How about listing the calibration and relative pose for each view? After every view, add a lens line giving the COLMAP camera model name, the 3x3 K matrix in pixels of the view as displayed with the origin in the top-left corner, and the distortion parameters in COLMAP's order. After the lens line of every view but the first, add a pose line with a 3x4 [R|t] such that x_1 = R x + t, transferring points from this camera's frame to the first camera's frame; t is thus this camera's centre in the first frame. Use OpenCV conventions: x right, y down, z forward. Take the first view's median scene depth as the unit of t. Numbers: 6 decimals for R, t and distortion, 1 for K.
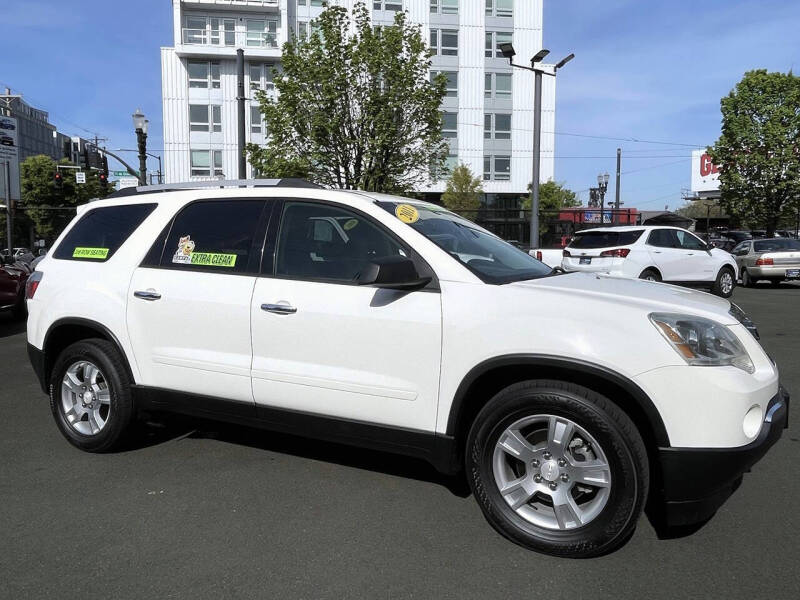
lens RADIAL K [[569.3, 0, 422.8], [0, 569.3, 272.8], [0, 0, 1]] dist [-0.006464, -0.002747]
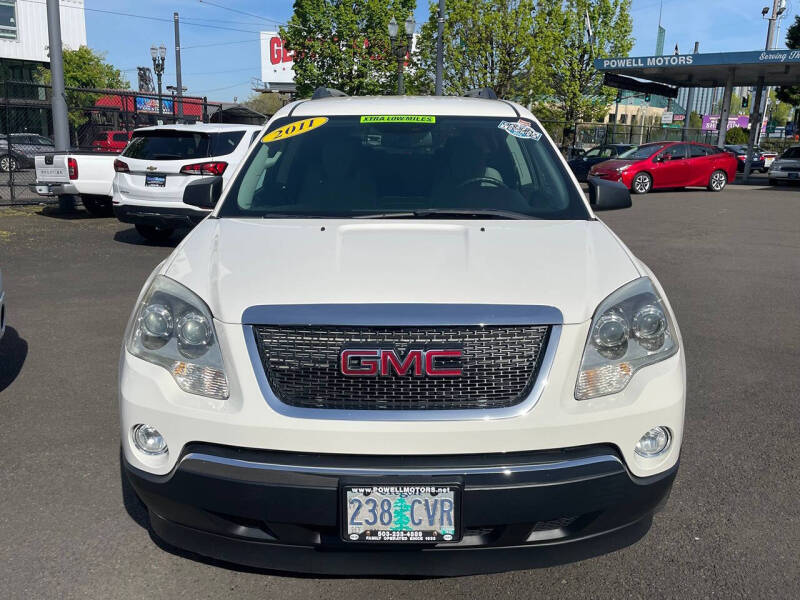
lens RADIAL K [[628.3, 0, 388.5], [0, 628.3, 310.9], [0, 0, 1]] dist [0.051711, -0.045887]
pose [[0.800220, -0.128204, 0.585843, 0.024704], [0.000674, 0.977074, 0.212900, -0.009926], [-0.599706, -0.169972, 0.781960, 0.104211]]
